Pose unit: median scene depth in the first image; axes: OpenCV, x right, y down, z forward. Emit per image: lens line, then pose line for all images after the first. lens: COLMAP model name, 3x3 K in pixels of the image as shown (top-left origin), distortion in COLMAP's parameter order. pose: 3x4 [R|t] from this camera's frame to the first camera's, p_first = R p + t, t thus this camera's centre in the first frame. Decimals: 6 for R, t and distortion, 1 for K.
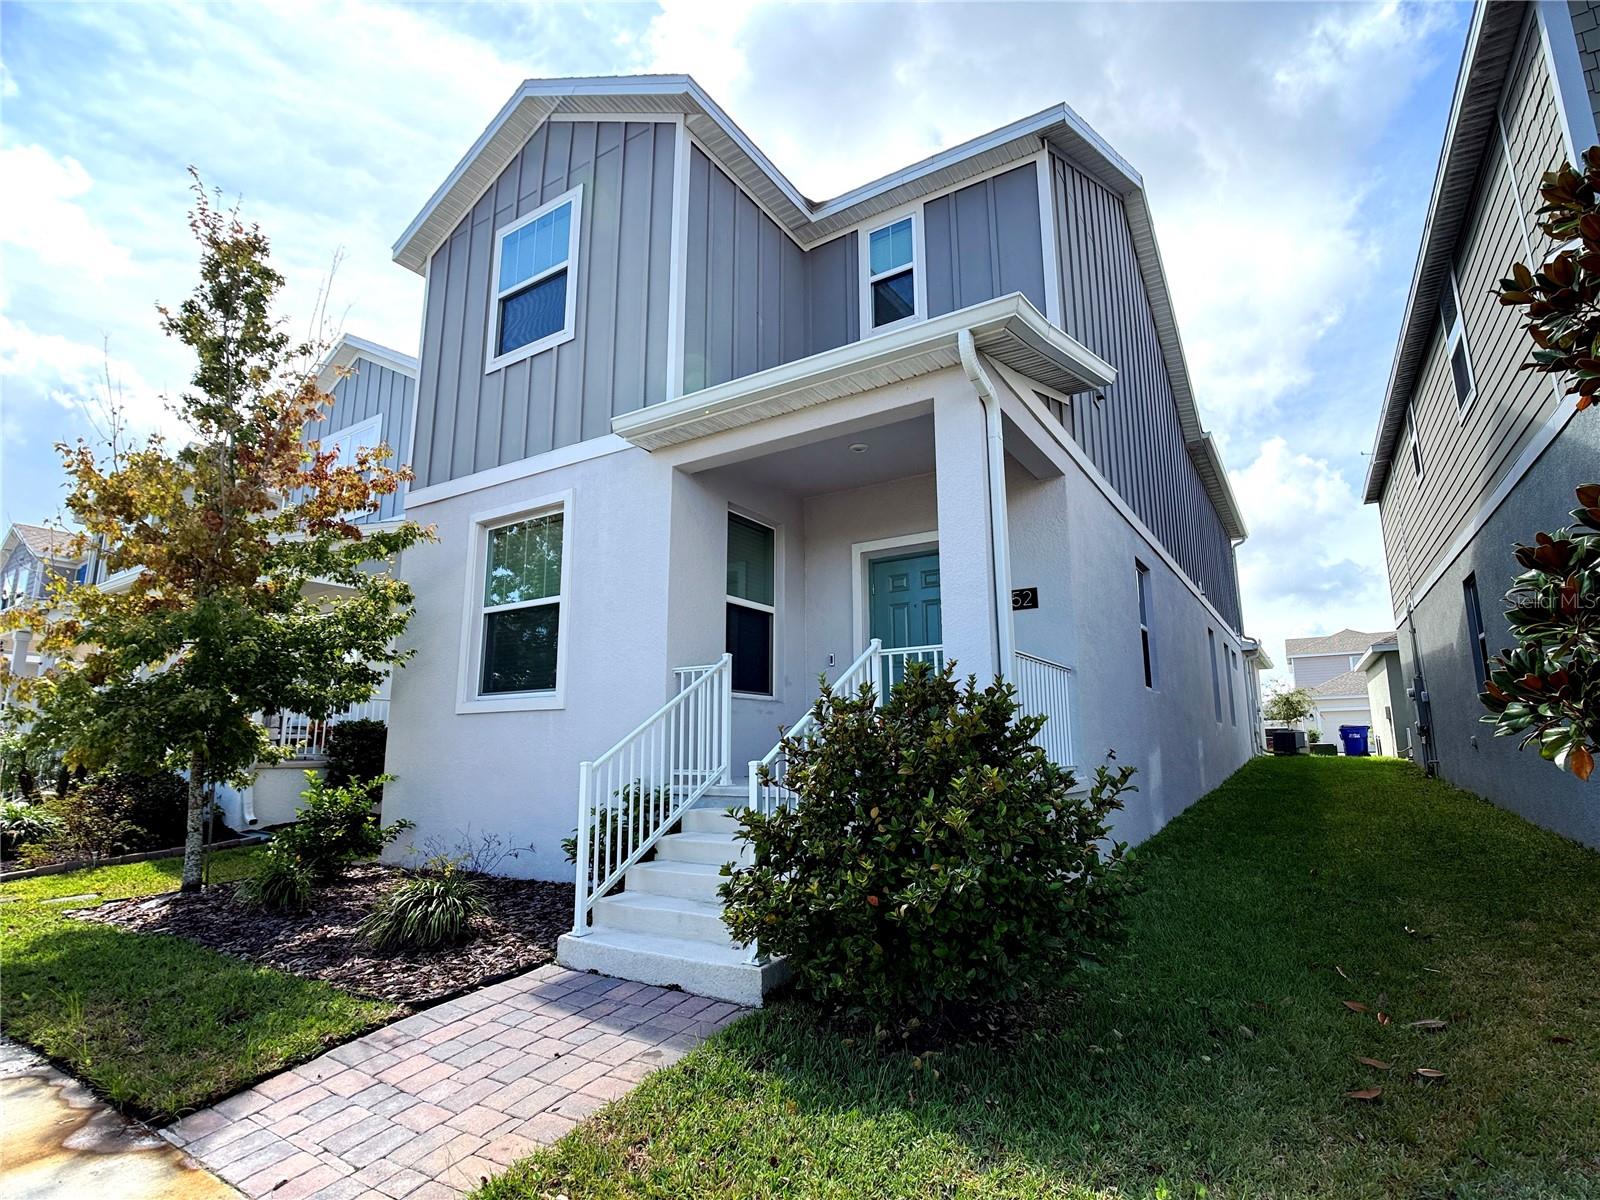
lens RADIAL K [[813.3, 0, 785.5], [0, 813.3, 603.3], [0, 0, 1]] dist [-0.023865, 0.002303]
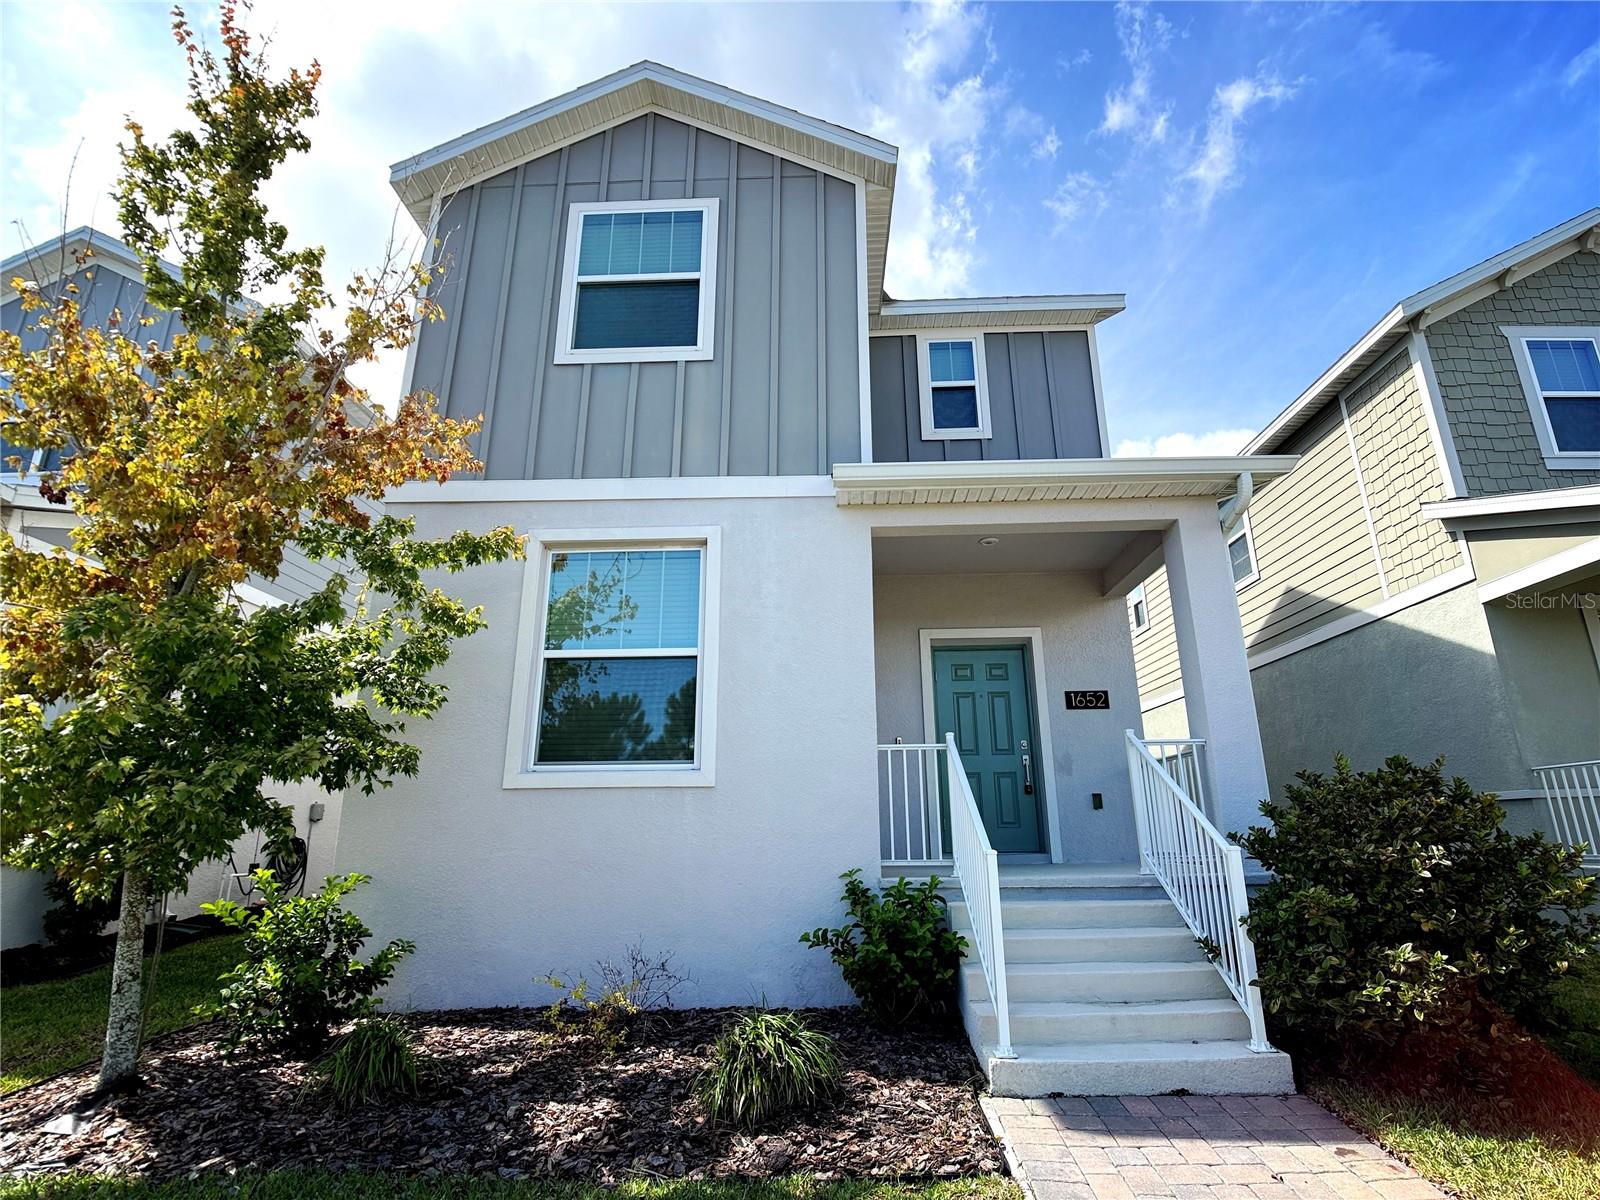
lens RADIAL K [[813.3, 0, 799.9], [0, 813.3, 600.5], [0, 0, 1]] dist [-0.023865, 0.002303]
pose [[0.855150, 0.144482, 0.497839, -0.570256], [-0.090632, 0.987252, -0.130837, 0.038271], [-0.510396, 0.066765, 0.857344, 0.207029]]
